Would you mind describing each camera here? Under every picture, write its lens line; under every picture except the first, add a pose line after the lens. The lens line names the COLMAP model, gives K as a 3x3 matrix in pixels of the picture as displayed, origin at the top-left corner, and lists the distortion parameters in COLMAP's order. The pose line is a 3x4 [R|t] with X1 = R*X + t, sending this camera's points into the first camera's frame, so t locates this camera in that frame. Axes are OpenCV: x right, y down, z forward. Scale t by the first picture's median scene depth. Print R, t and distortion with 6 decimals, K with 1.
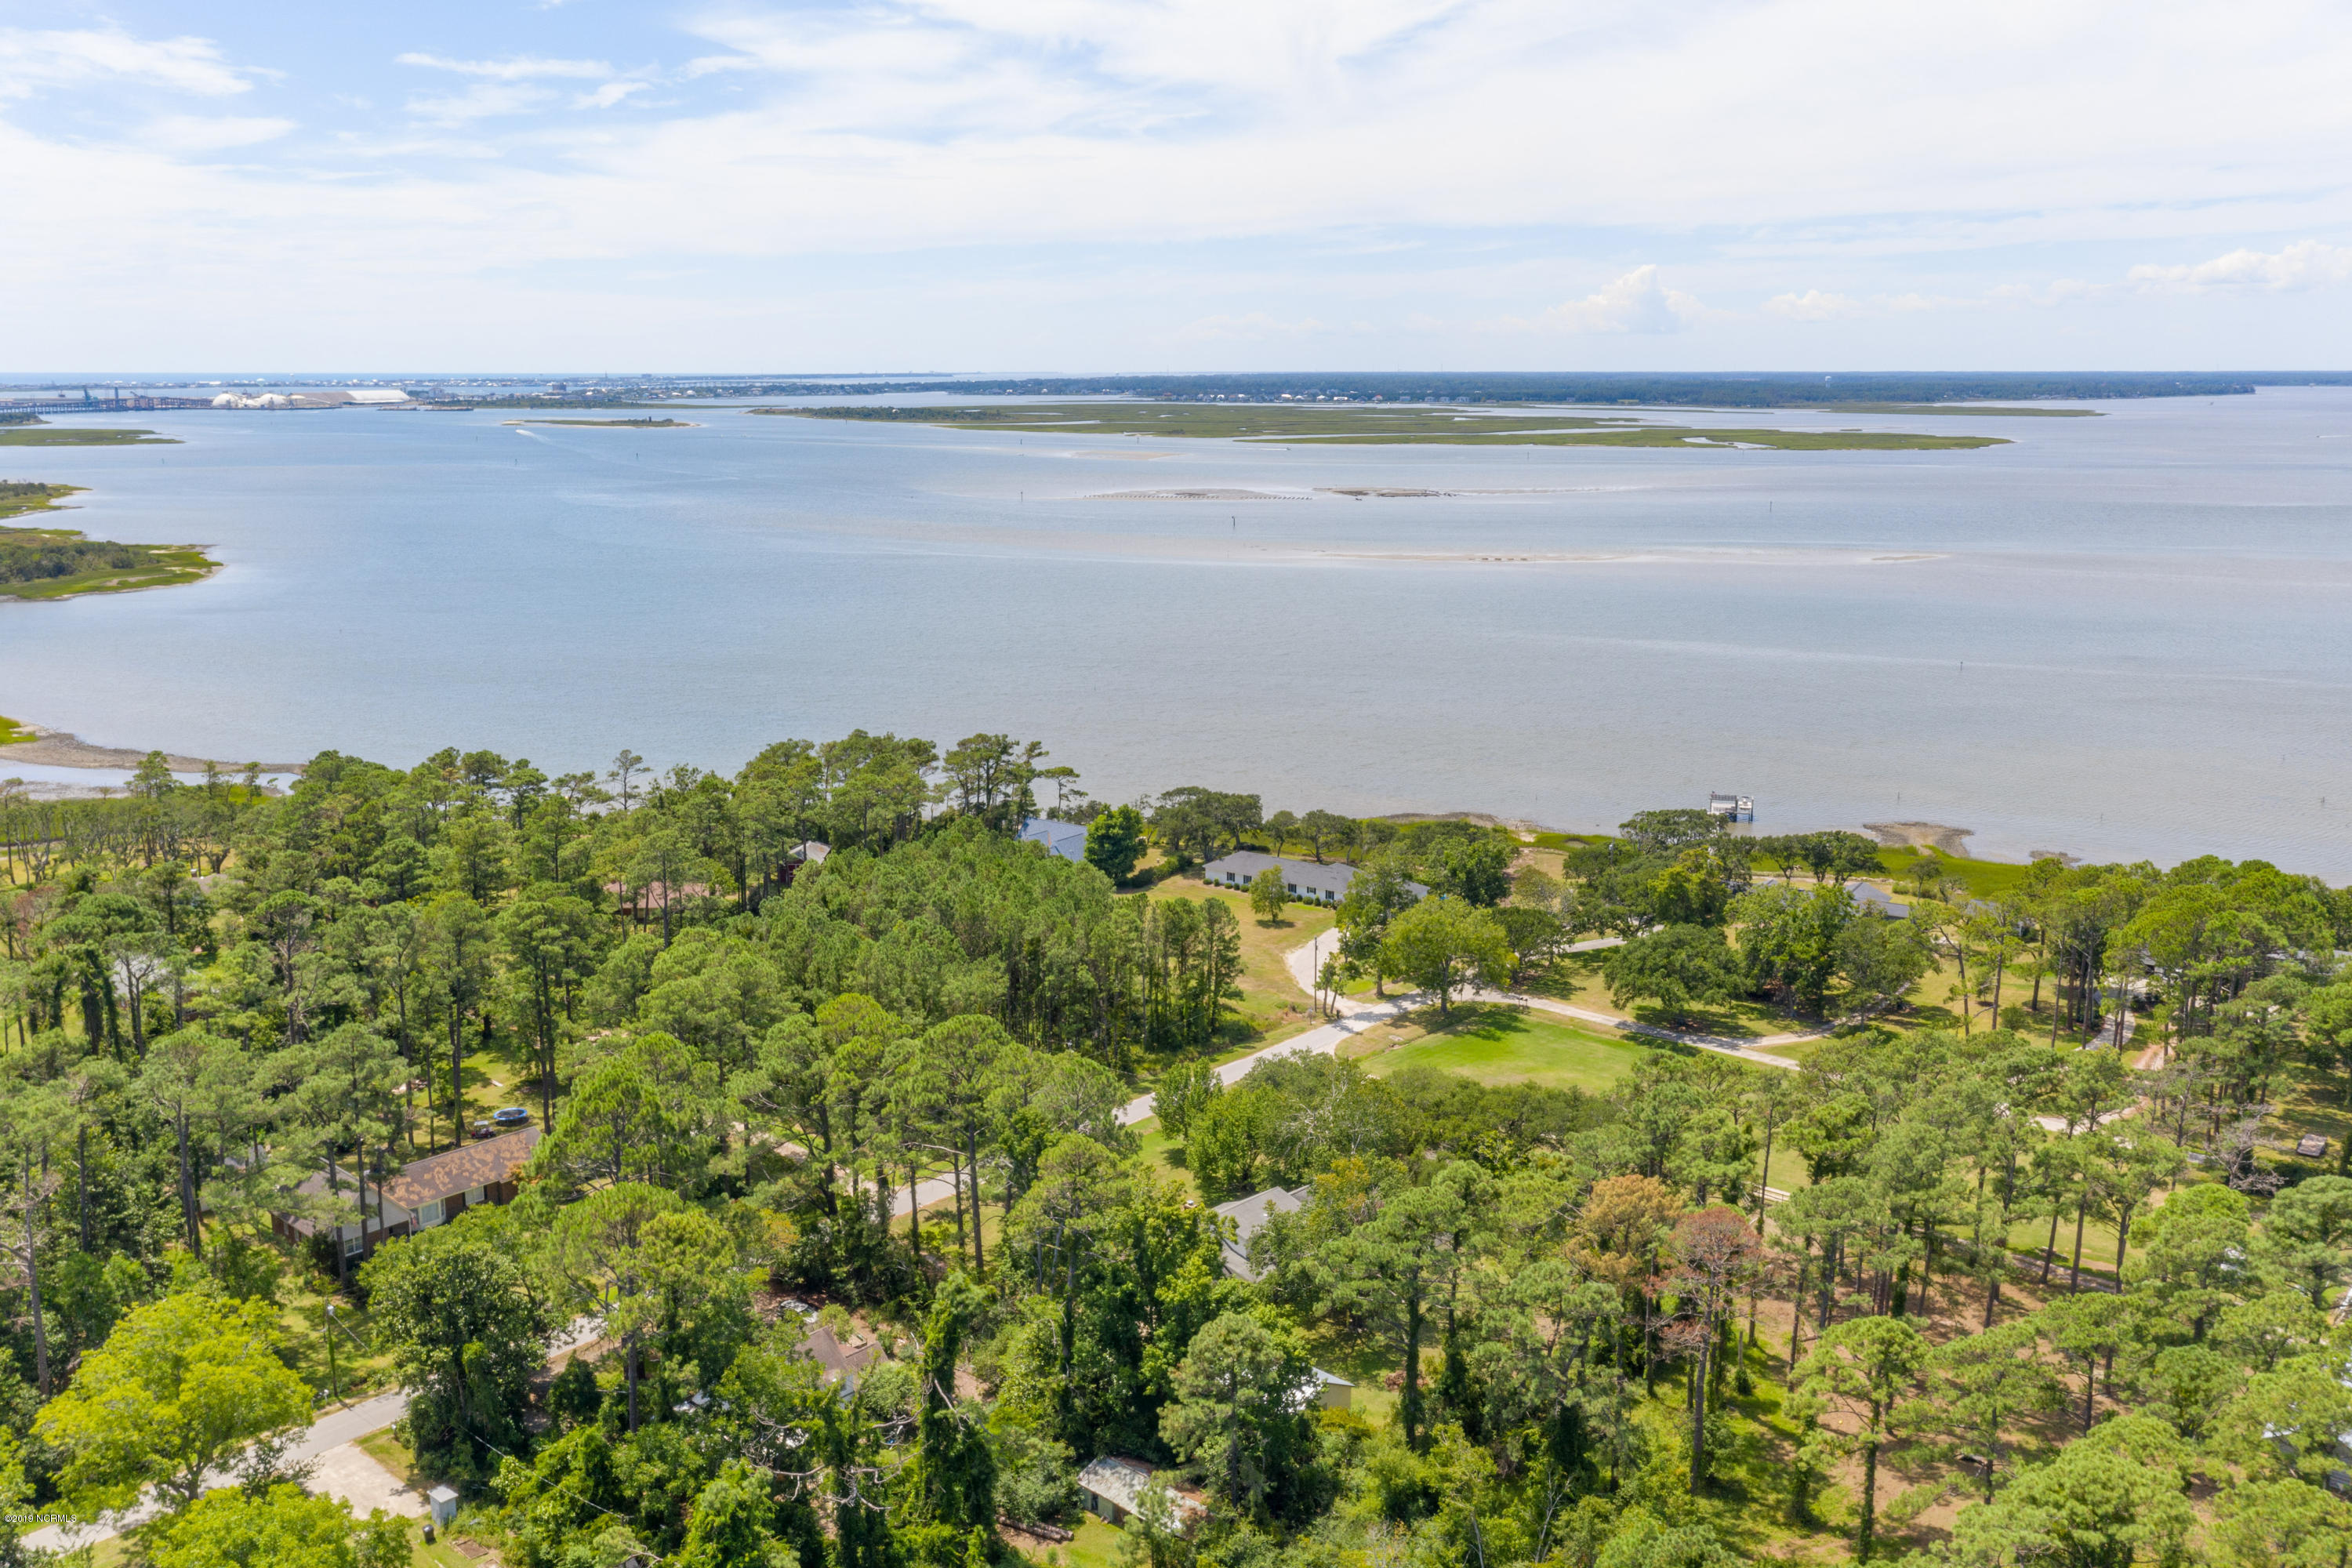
lens RADIAL K [[1880.1, 0, 1176.0], [0, 1880.1, 784.0], [0, 0, 1]] dist [0.066455, 0.007937]
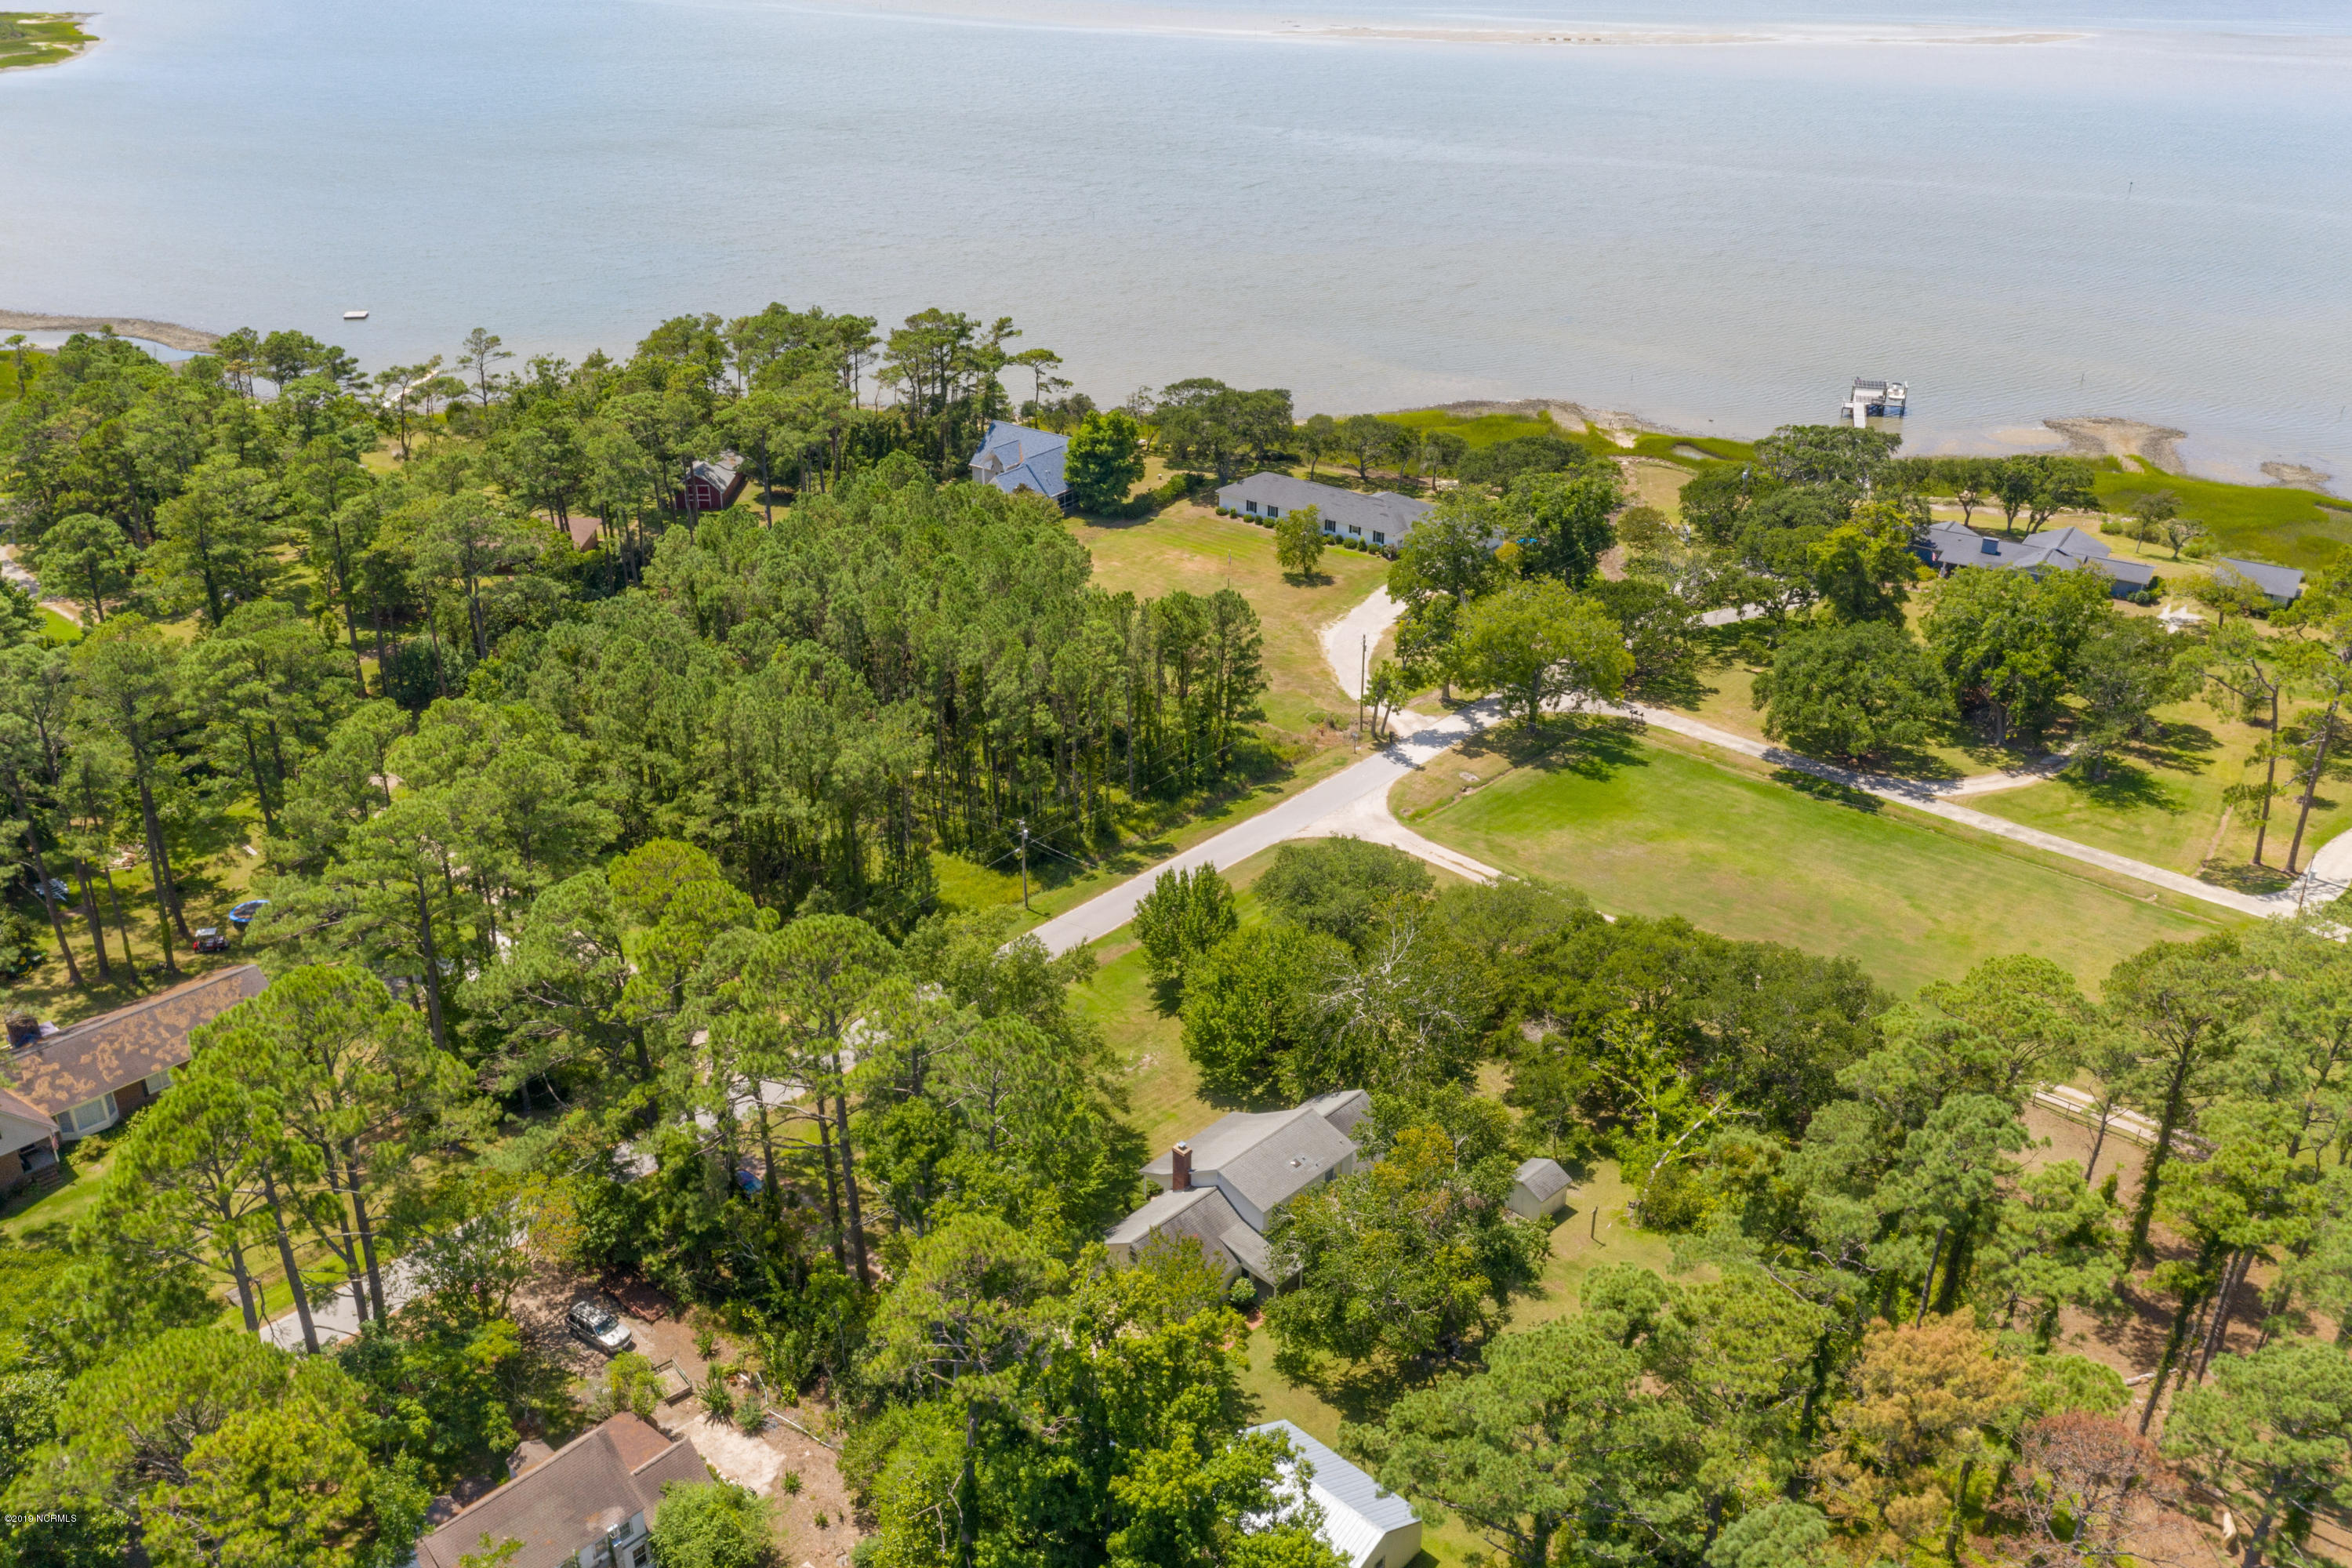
lens RADIAL K [[1951.3, 0, 1184.7], [0, 1951.3, 722.8], [0, 0, 1]] dist [0.030324, 0.013817]
pose [[0.999970, 0.005229, -0.005628, 0.006761], [-0.003854, 0.975189, 0.221341, -0.045141], [0.006646, -0.221313, 0.975180, 0.201096]]
